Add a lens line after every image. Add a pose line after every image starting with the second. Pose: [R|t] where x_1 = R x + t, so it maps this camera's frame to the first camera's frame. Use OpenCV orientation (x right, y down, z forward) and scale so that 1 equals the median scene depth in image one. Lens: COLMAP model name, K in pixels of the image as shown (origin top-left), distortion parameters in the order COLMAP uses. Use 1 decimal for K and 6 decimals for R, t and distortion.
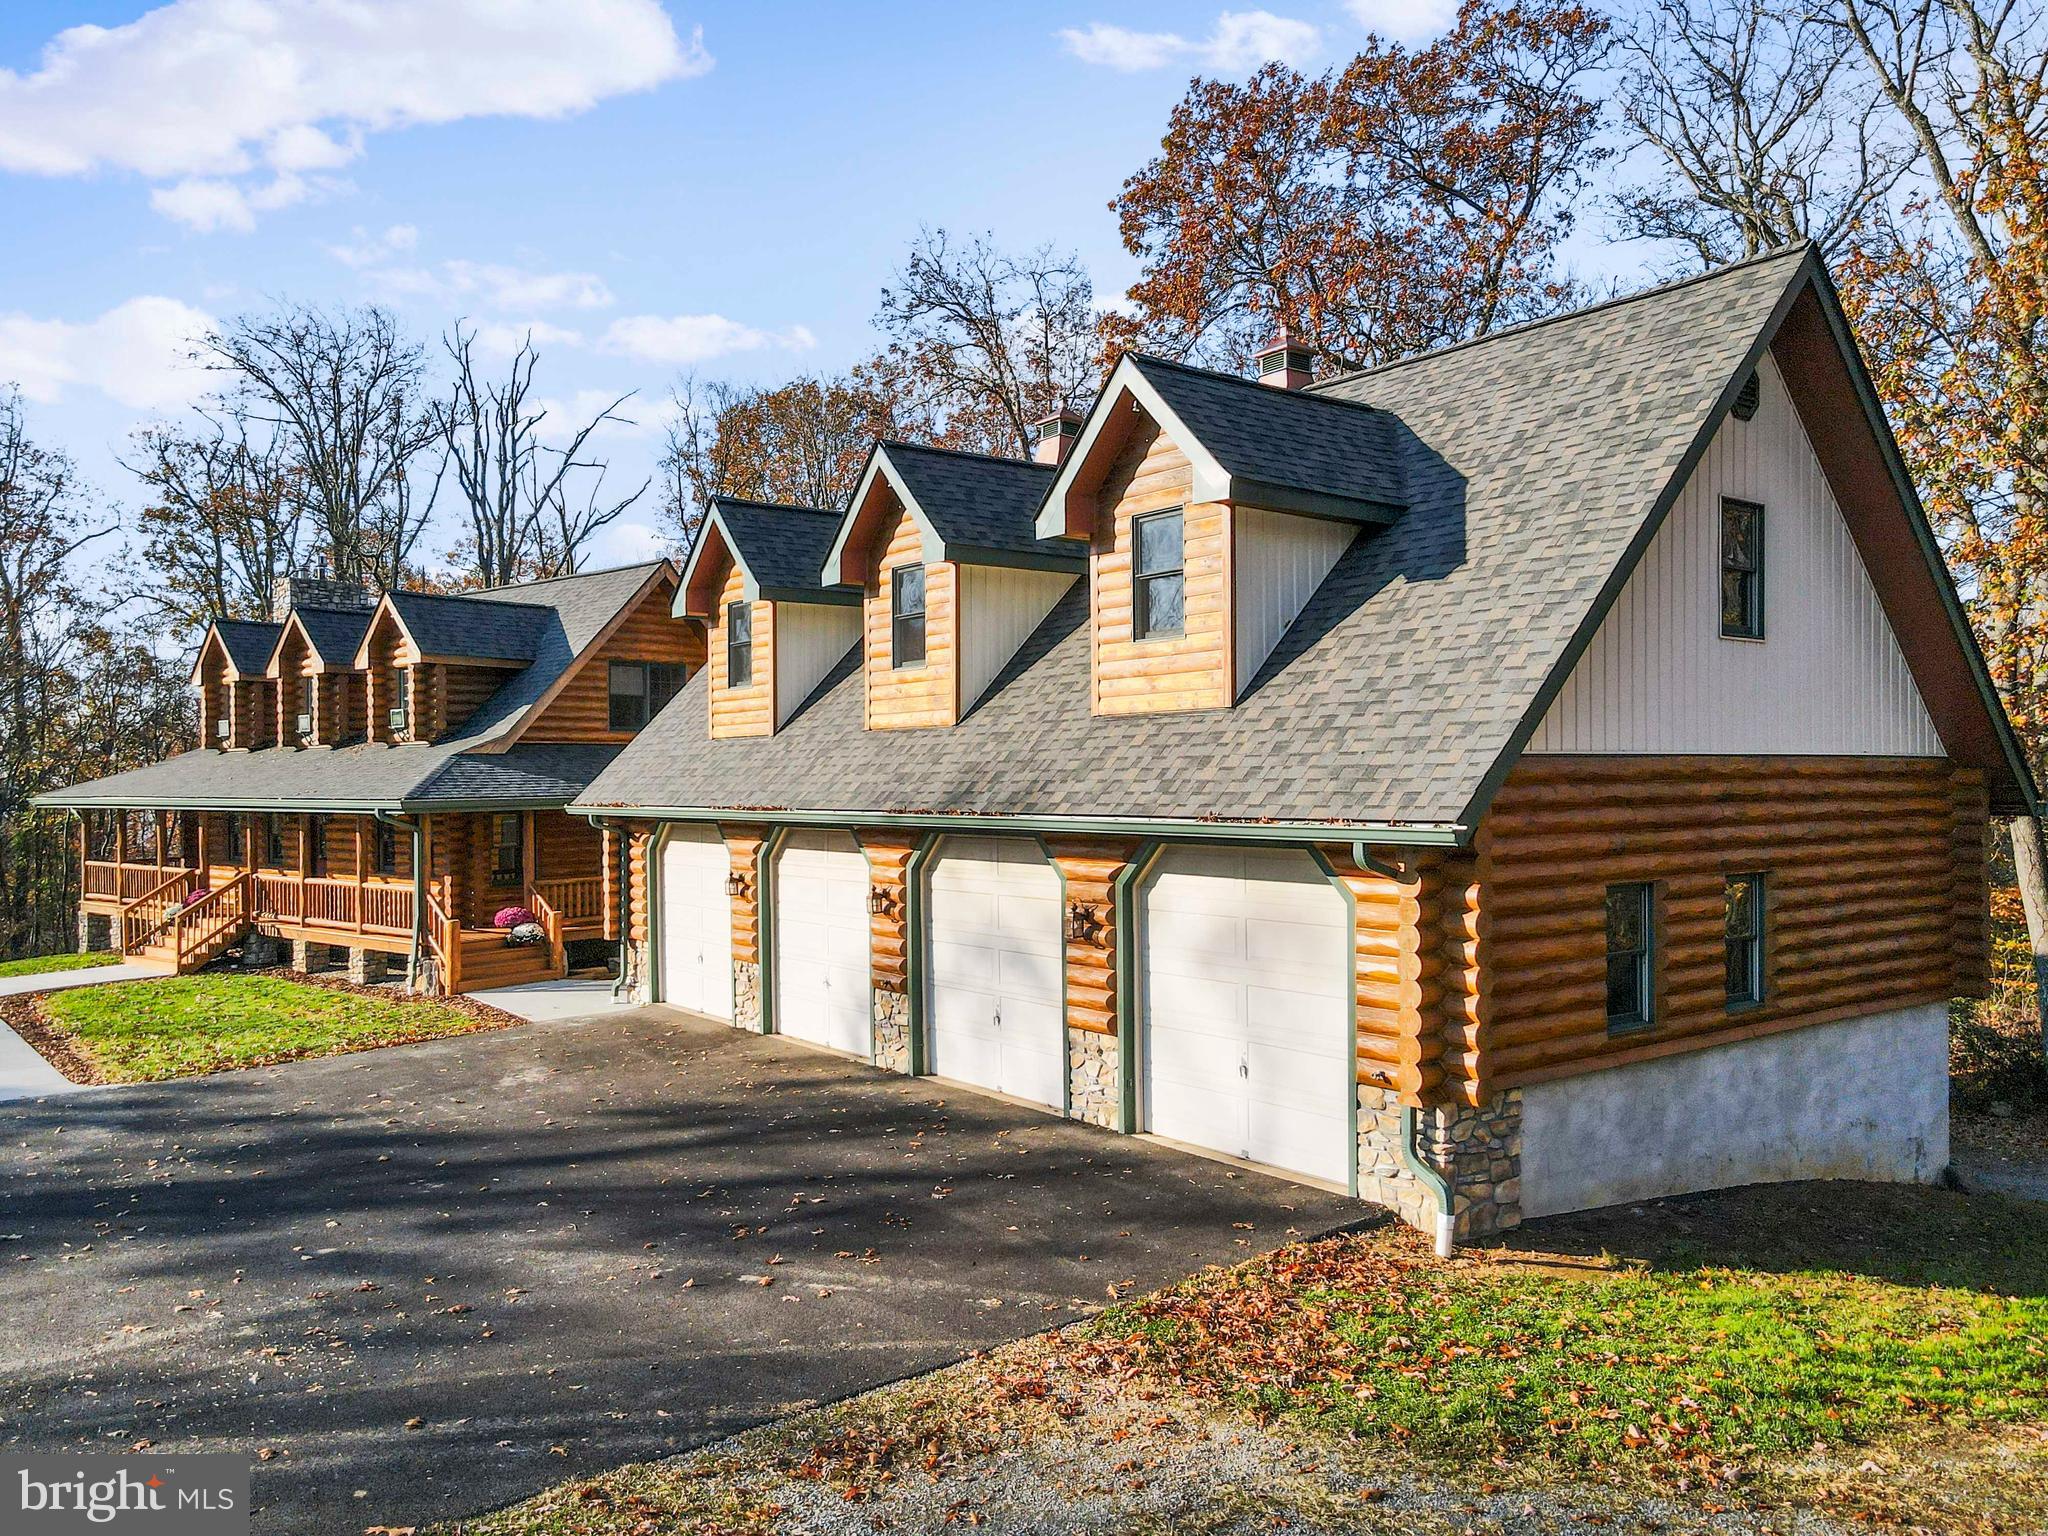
lens RADIAL K [[1540.1, 0, 1024.0], [0, 1540.1, 768.0], [0, 0, 1]] dist [0.007918, 0.005768]
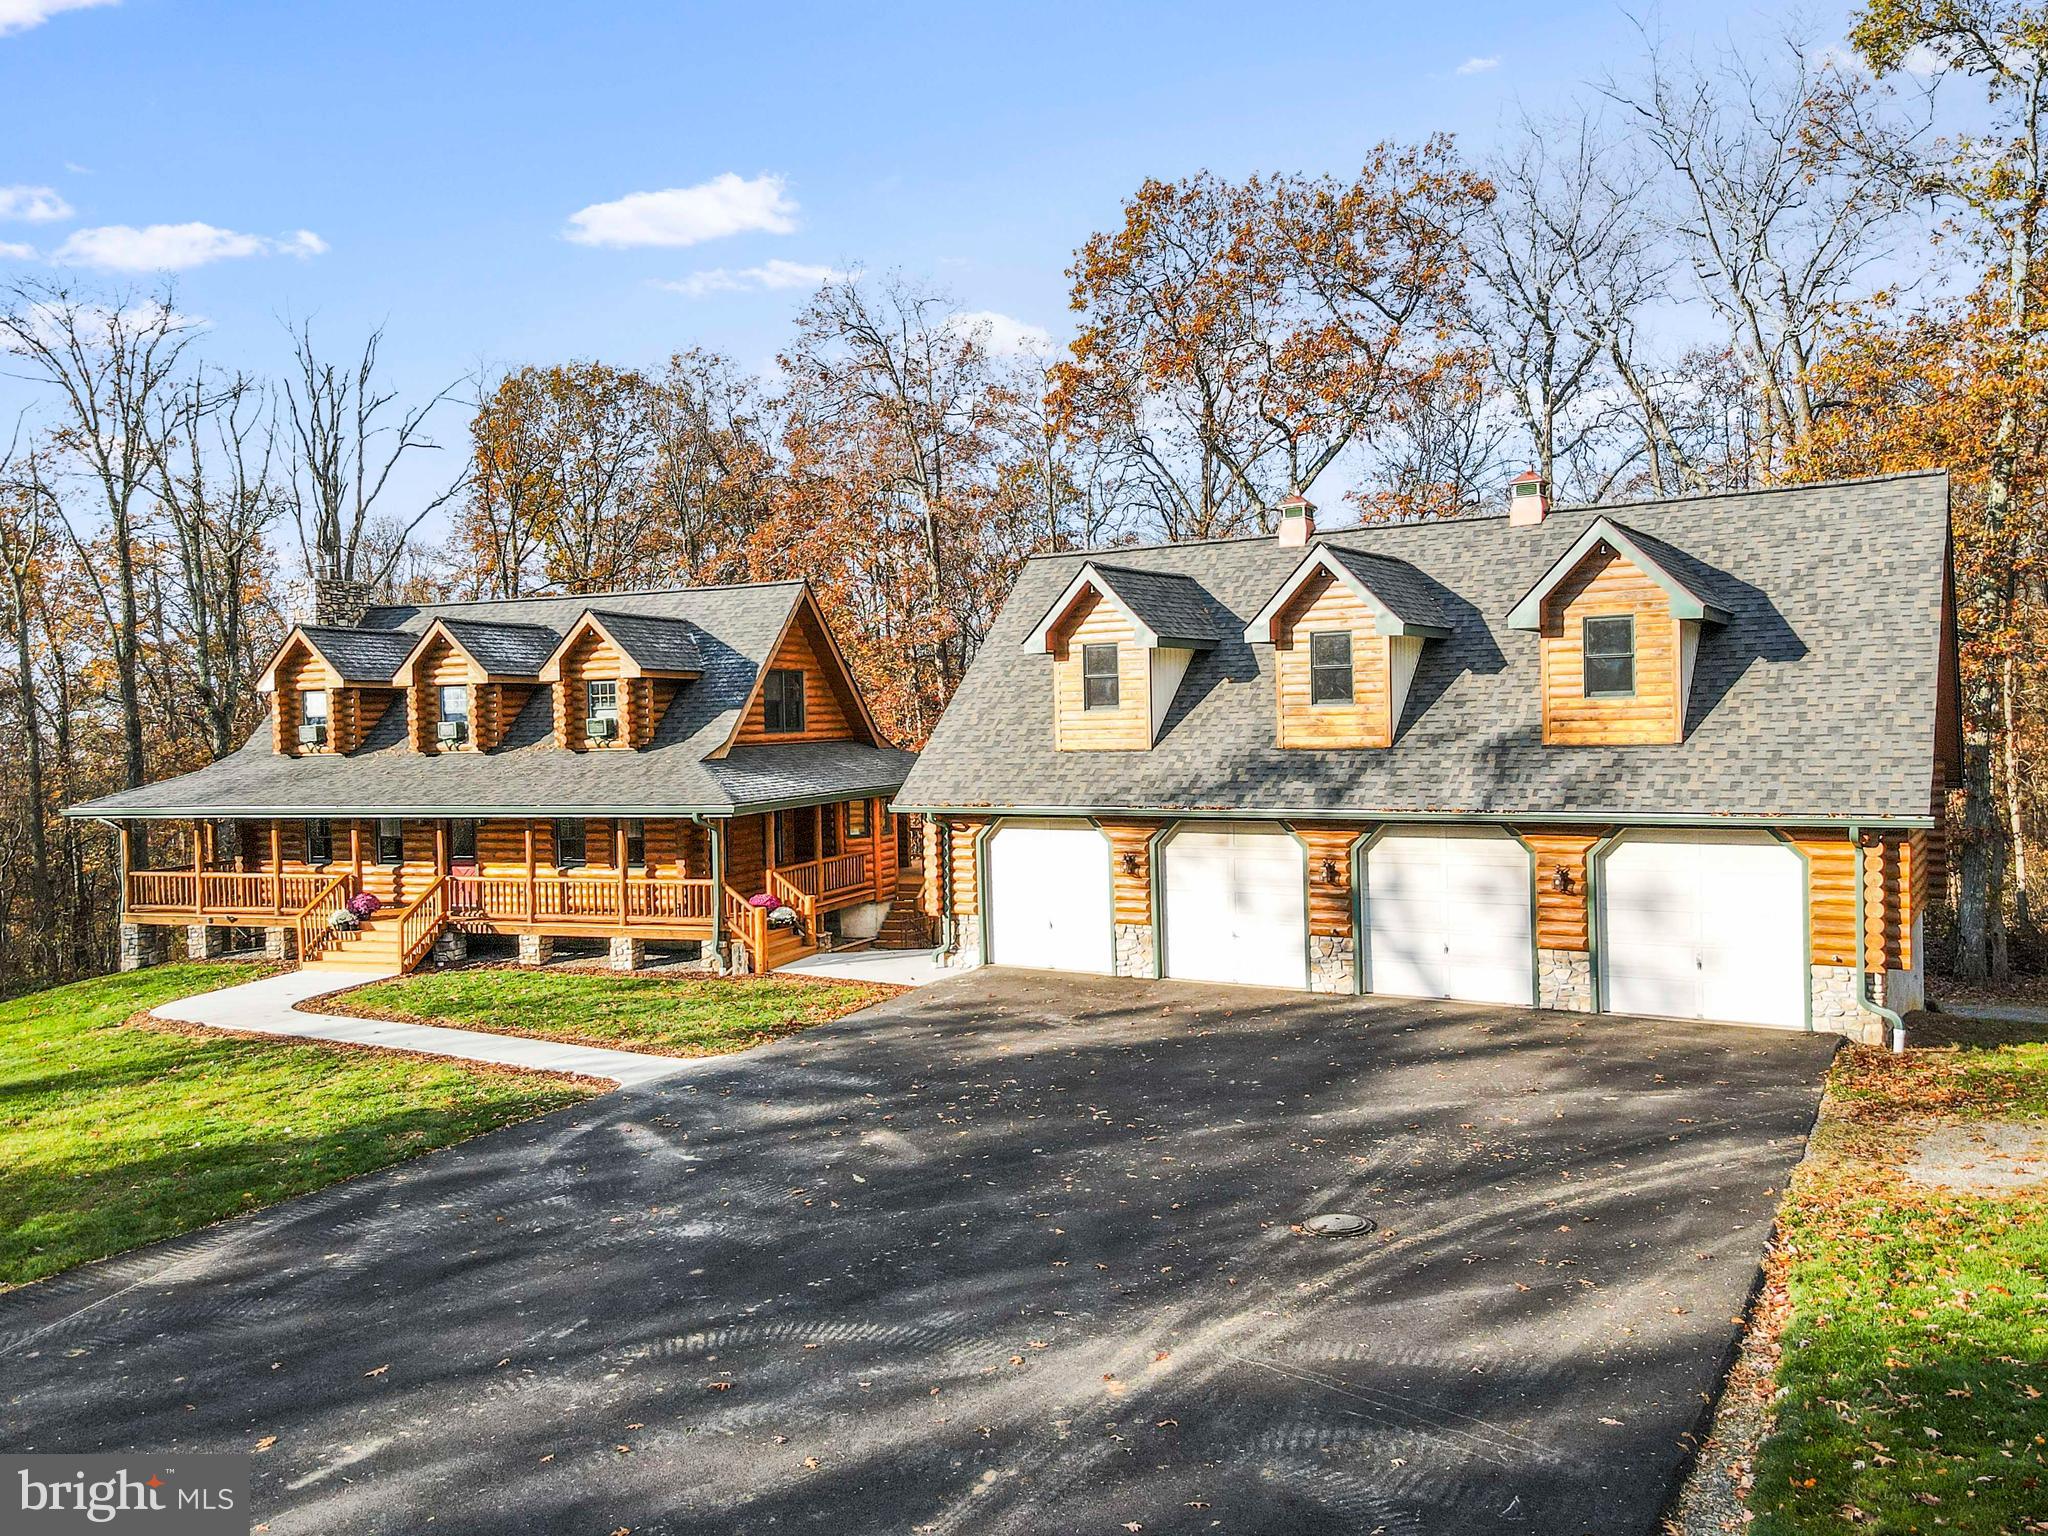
lens RADIAL K [[1570.3, 0, 1000.4], [0, 1570.3, 697.3], [0, 0, 1]] dist [0.006249, 0.003155]
pose [[0.942312, -0.015953, 0.334356, -0.632479], [0.018547, 0.999818, -0.004567, -0.053687], [-0.334222, 0.010505, 0.942436, -0.185284]]
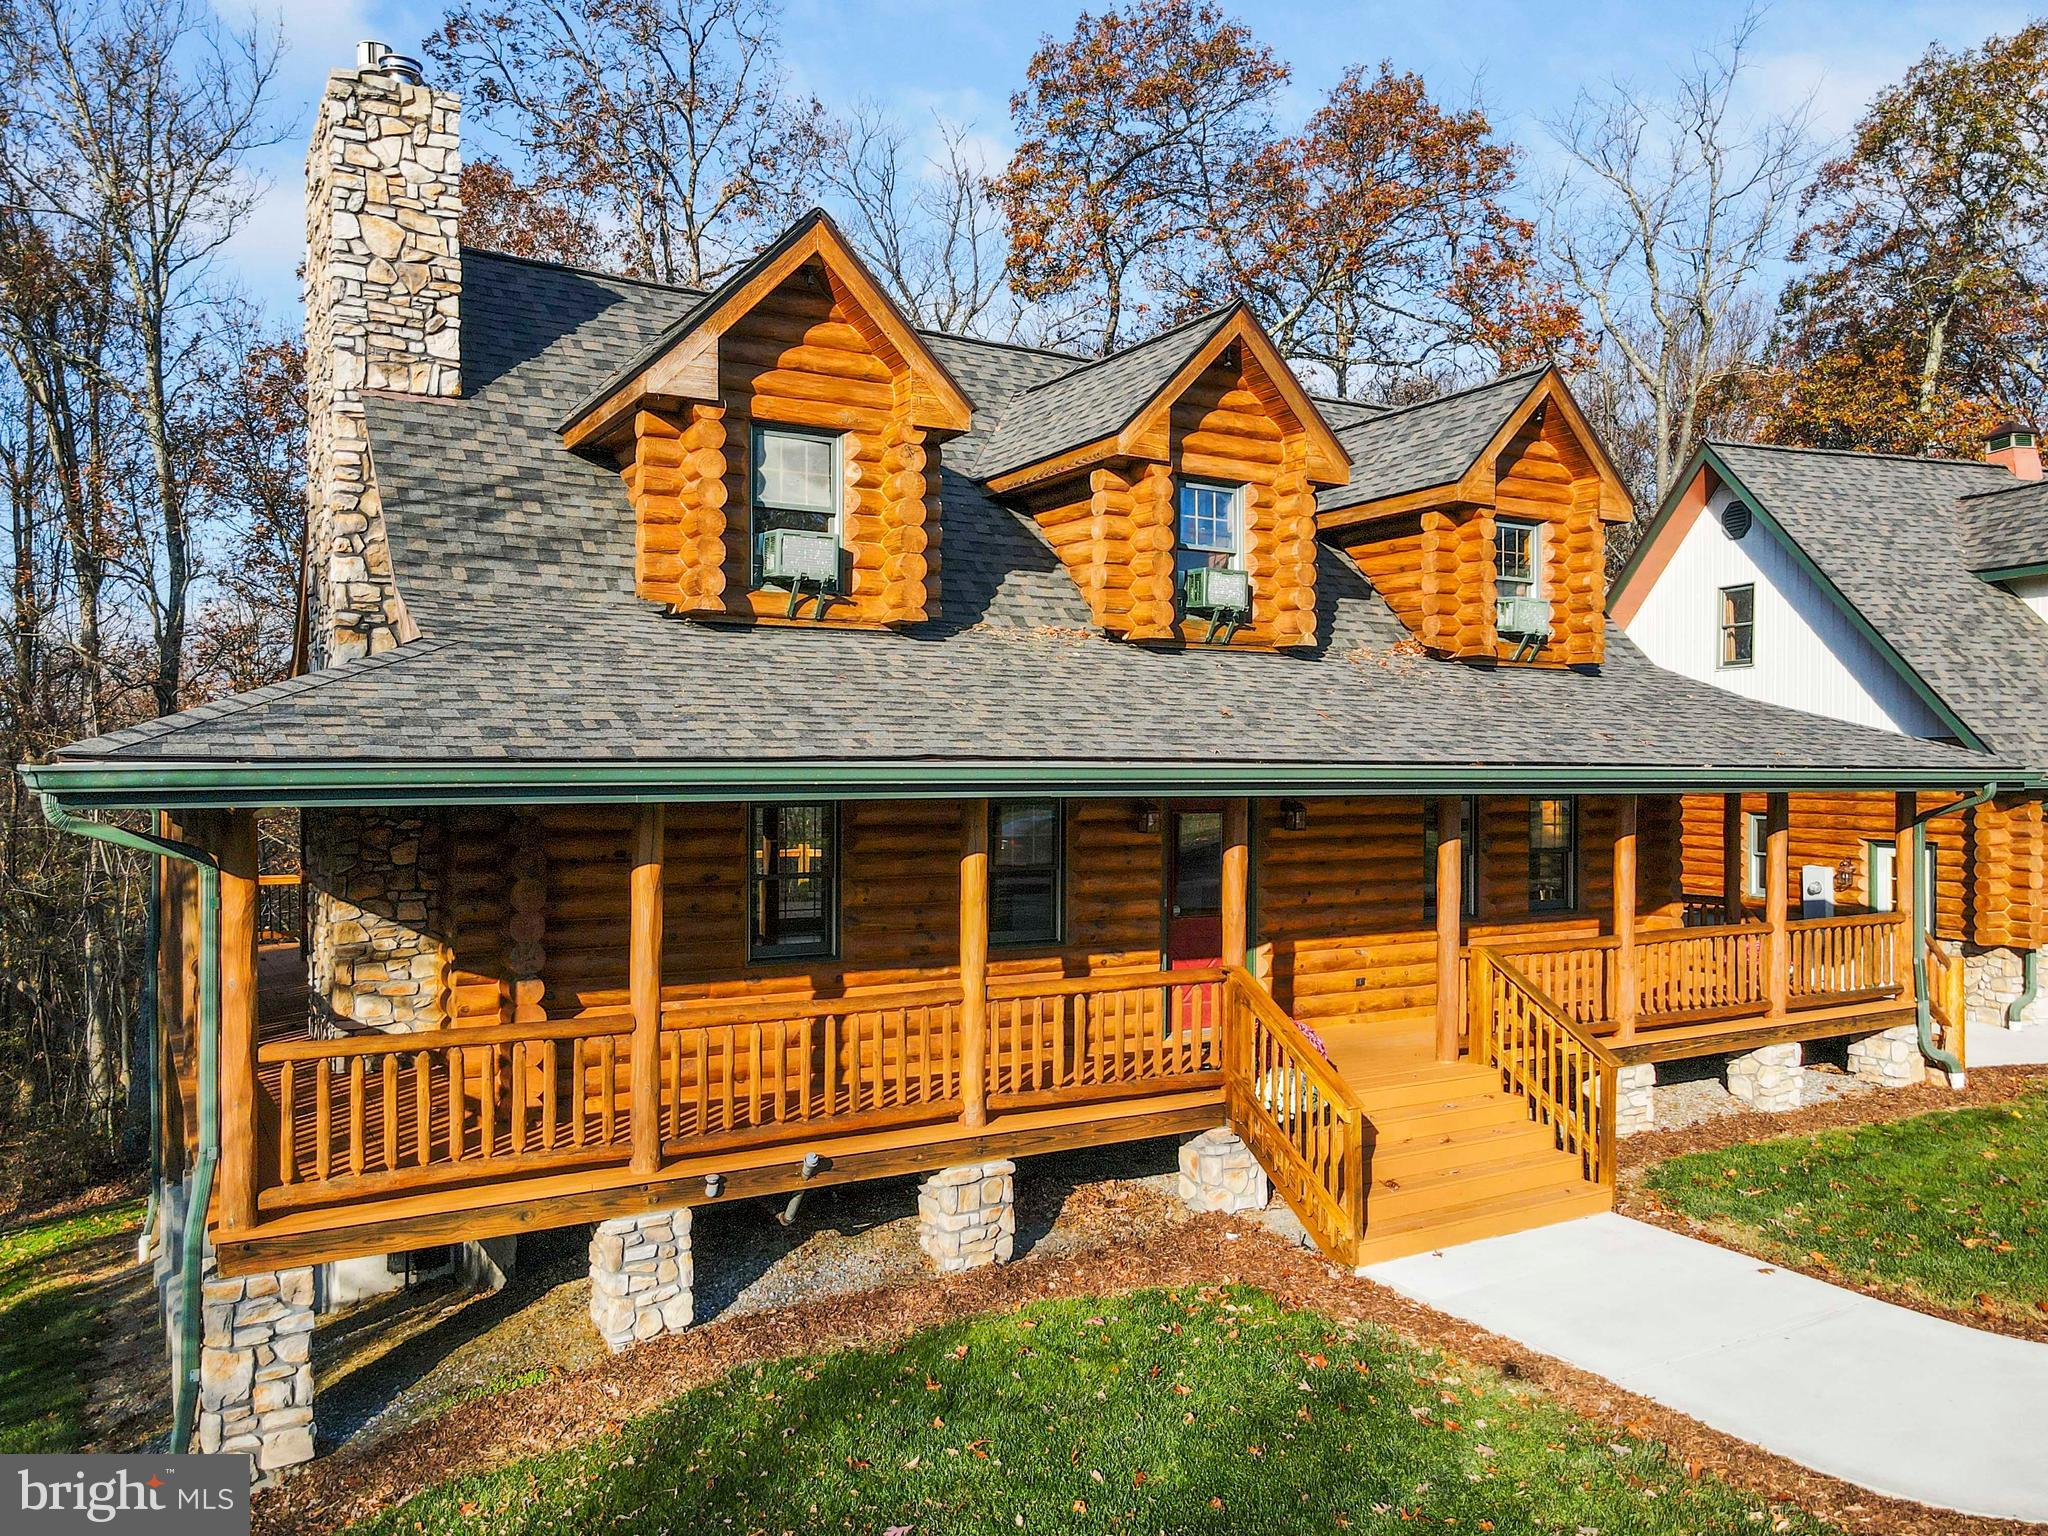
lens RADIAL K [[1540.1, 0, 1024.0], [0, 1540.1, 768.0], [0, 0, 1]] dist [0.007918, 0.005768]
pose [[0.315677, 0.011219, 0.948801, -1.182209], [-0.009810, 0.999915, -0.008559, 0.030800], [-0.948816, -0.006606, 0.315760, 1.241370]]
